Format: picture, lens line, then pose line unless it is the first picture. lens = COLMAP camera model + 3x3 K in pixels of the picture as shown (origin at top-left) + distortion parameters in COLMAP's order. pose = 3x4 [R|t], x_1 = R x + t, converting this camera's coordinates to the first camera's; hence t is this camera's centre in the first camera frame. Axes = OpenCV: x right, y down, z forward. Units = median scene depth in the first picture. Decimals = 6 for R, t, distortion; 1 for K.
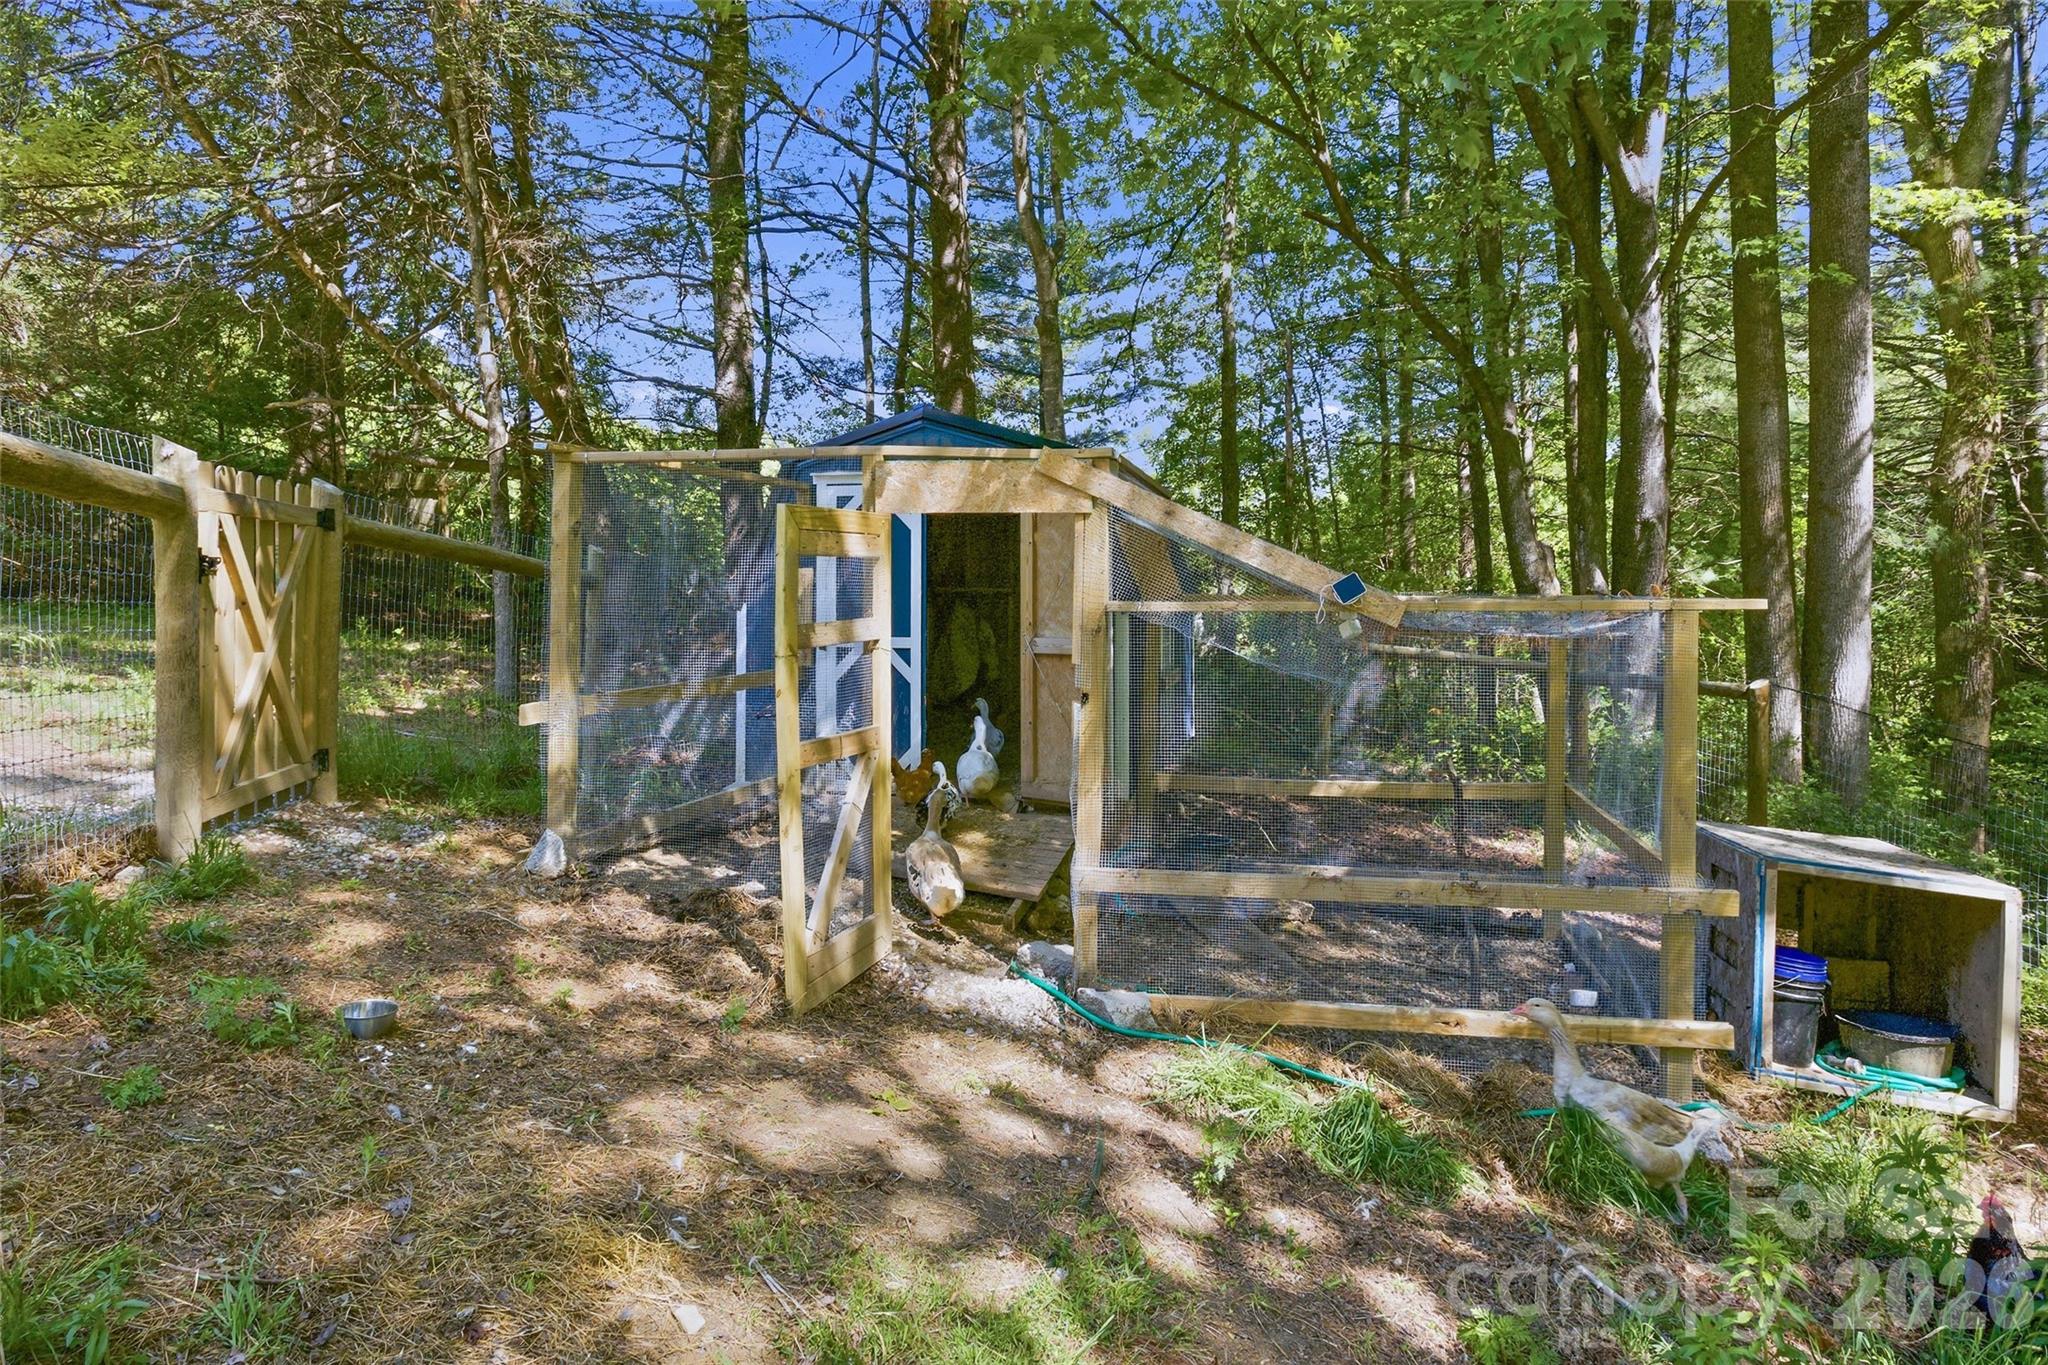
lens RADIAL K [[1183.0, 0, 1023.5], [0, 1183.0, 611.7], [0, 0, 1]] dist [0.000743, 0.001328]
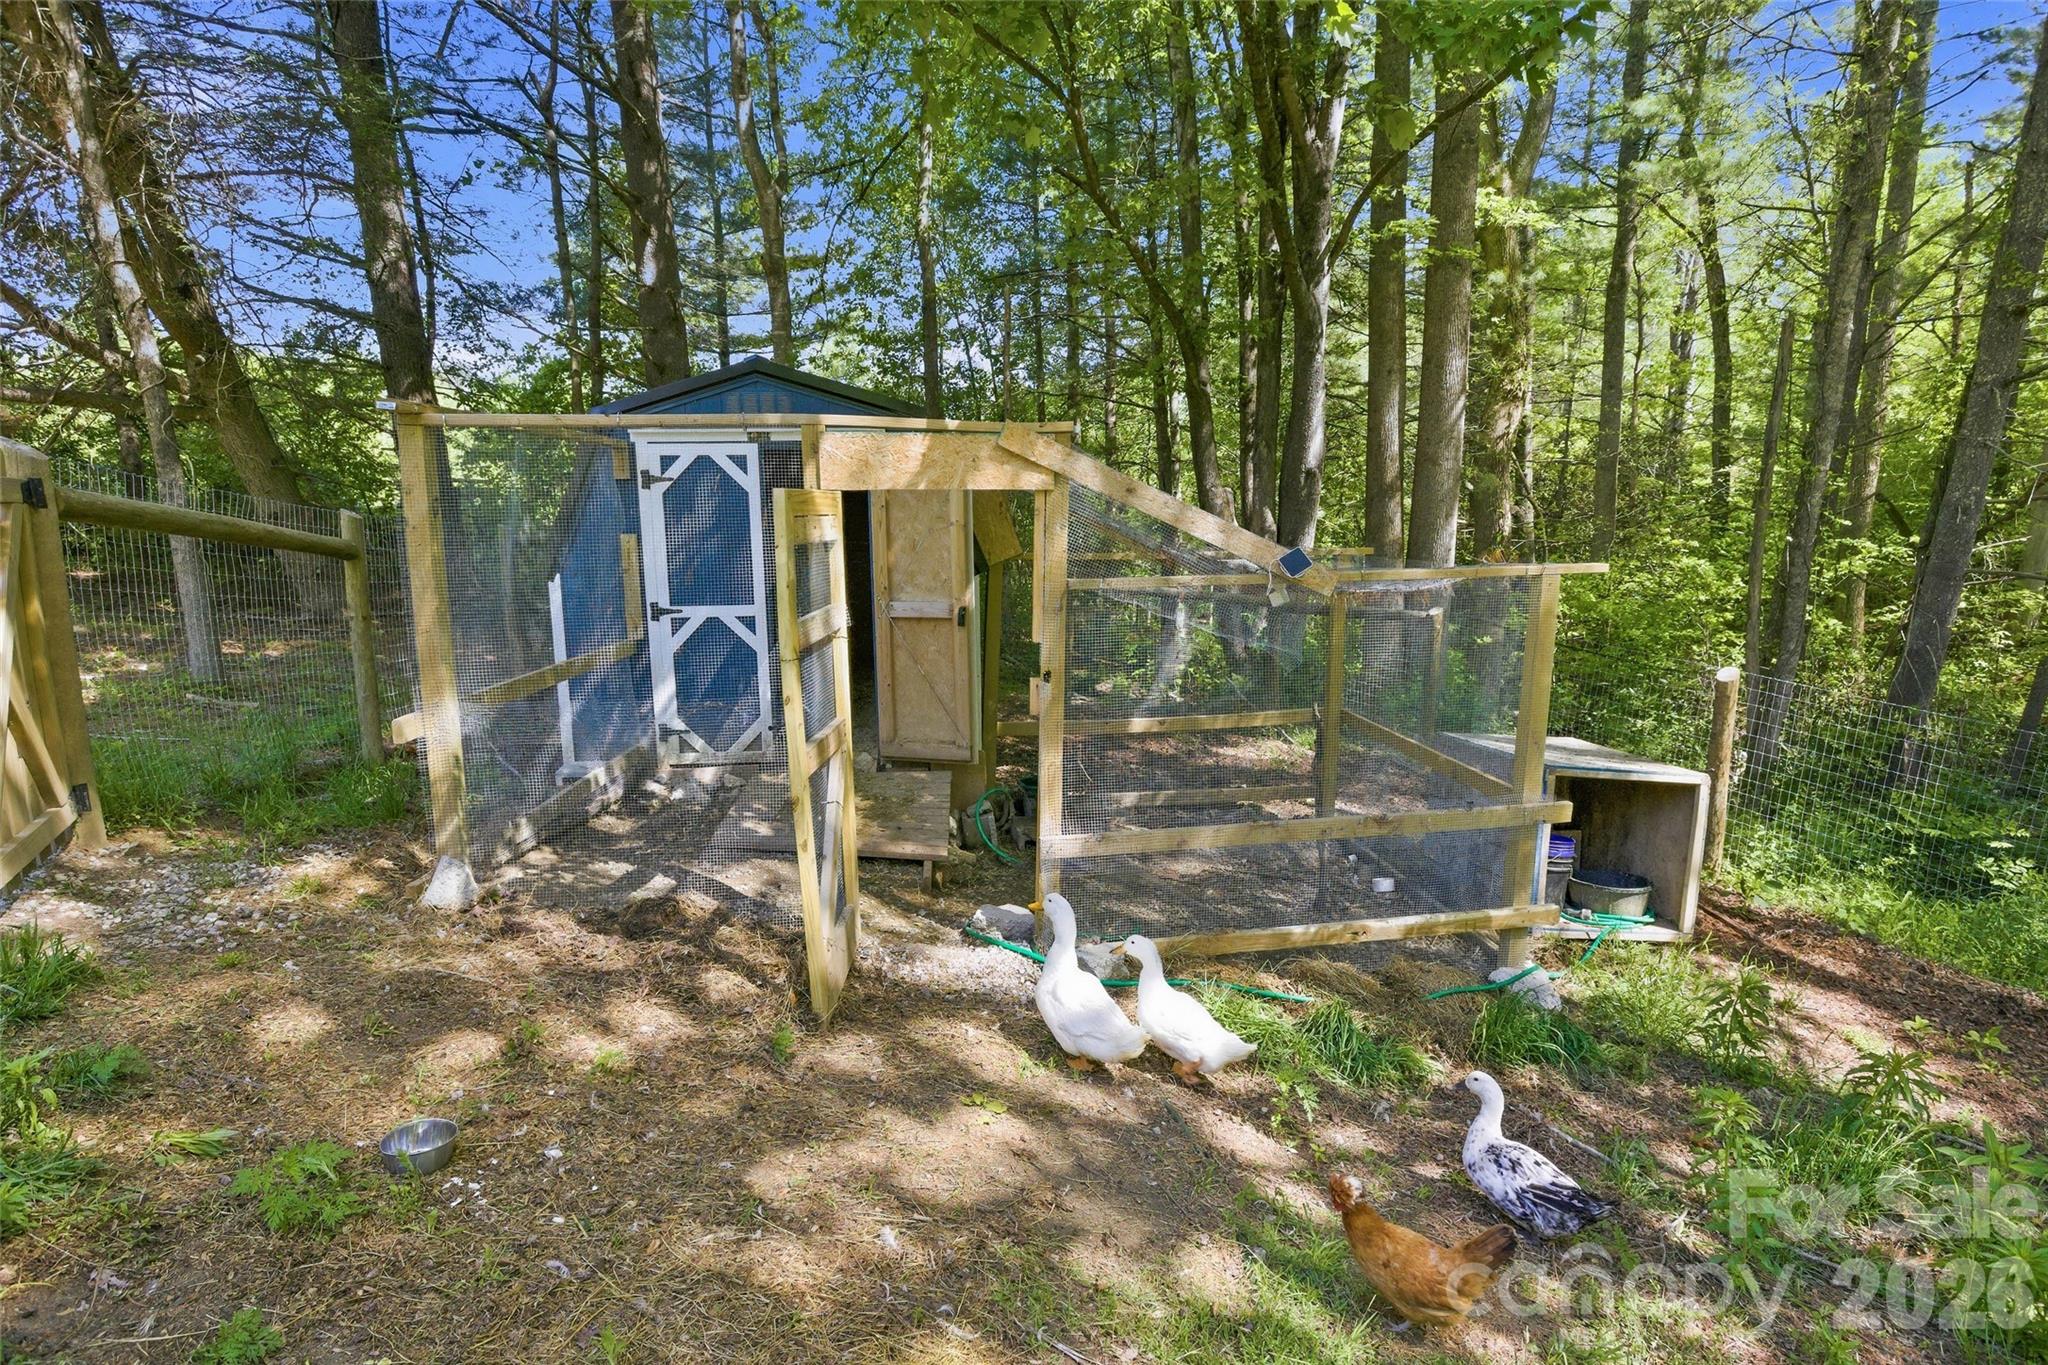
lens RADIAL K [[1053.5, 0, 1024.2], [0, 1053.5, 724.5], [0, 0, 1]] dist [-0.002424, 0.003567]
pose [[0.944945, -0.076712, 0.318109, -0.212815], [0.020169, 0.983939, 0.177362, -0.038543], [-0.326606, -0.161181, 0.931316, 0.129113]]
